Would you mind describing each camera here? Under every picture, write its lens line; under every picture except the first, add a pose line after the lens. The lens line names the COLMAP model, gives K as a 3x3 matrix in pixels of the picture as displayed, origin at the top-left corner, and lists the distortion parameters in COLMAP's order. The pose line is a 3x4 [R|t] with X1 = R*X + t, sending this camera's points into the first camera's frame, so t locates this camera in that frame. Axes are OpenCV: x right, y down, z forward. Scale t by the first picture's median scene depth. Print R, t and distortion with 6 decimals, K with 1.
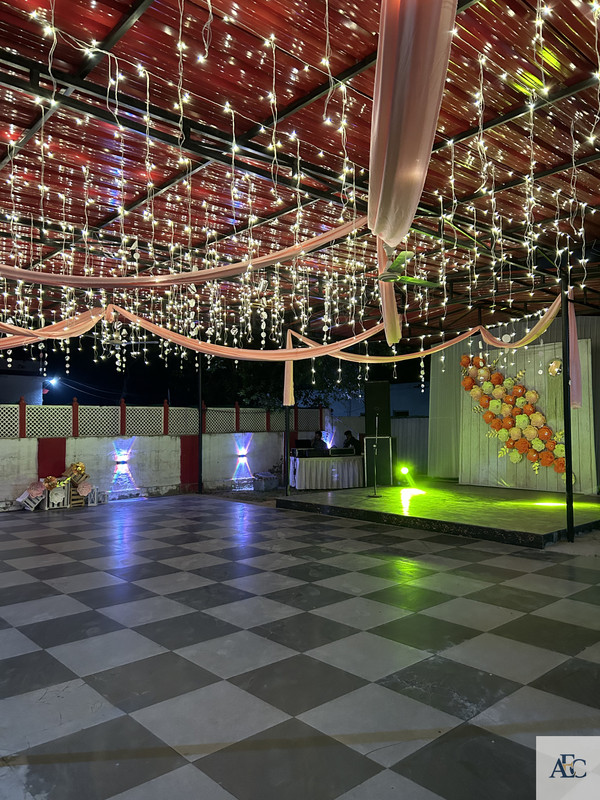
lens RADIAL K [[598.4, 0, 297.8], [0, 598.4, 405.1], [0, 0, 1]] dist [0.054086, -0.062509]
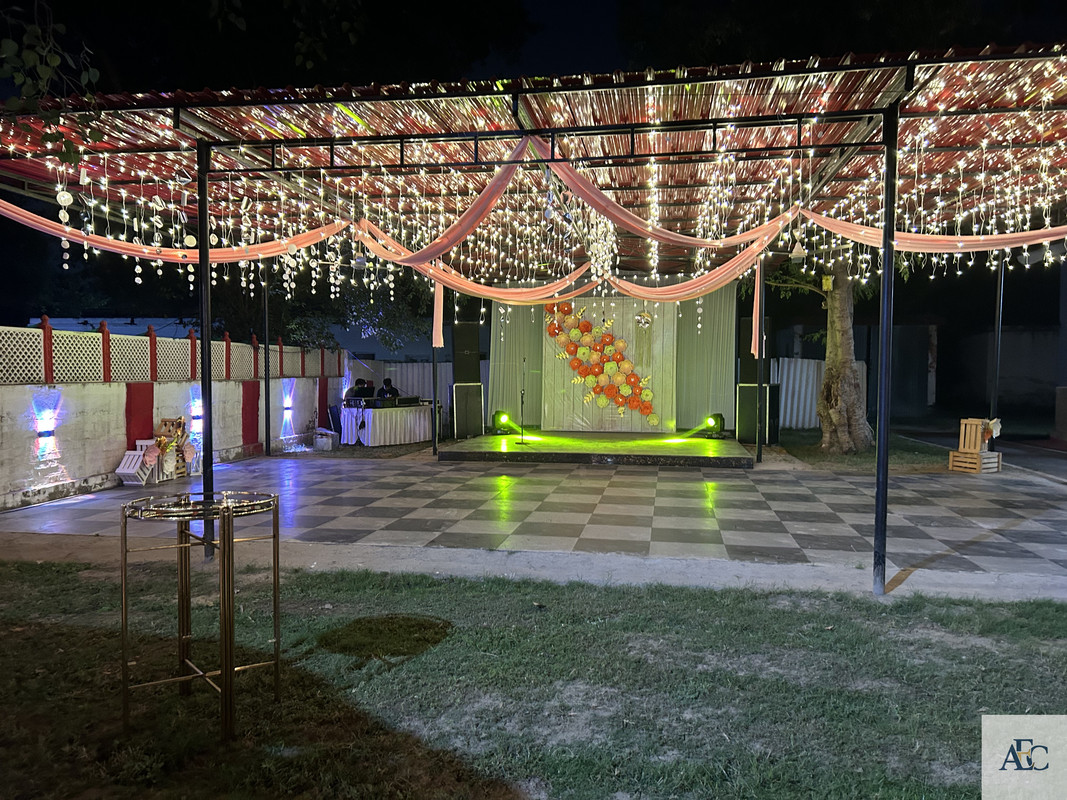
lens RADIAL K [[798.2, 0, 535.2], [0, 798.2, 402.0], [0, 0, 1]] dist [0.054086, -0.062509]
pose [[0.779228, -0.012496, 0.626617, -1.306682], [-0.029797, 0.997932, 0.056955, 0.021674], [-0.626032, -0.063052, 0.777244, -0.017318]]
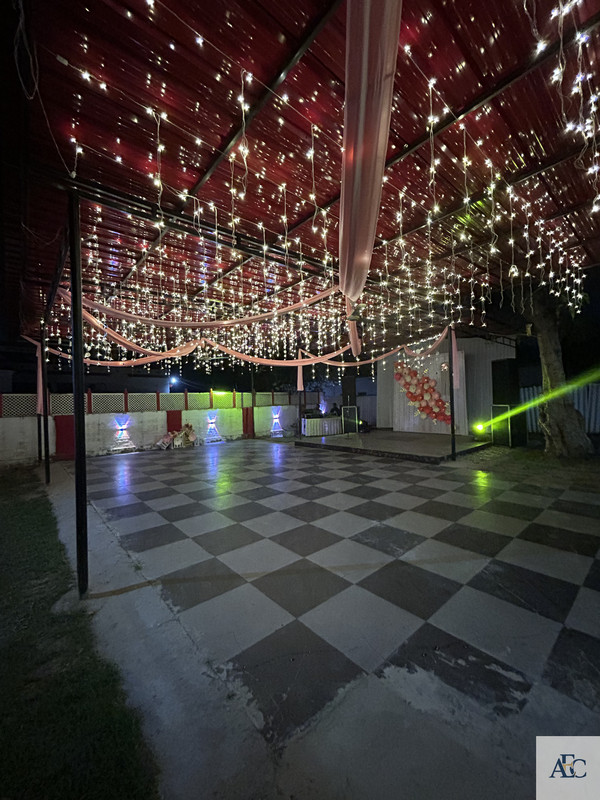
lens RADIAL K [[324.2, 0, 301.8], [0, 324.2, 399.3], [0, 0, 1]] dist [-0.004502, 0.000810]
pose [[0.999668, -0.020801, -0.015195, 0.006903], [0.021208, 0.999405, 0.027189, 0.002131], [0.014620, -0.027502, 0.999515, 0.011402]]
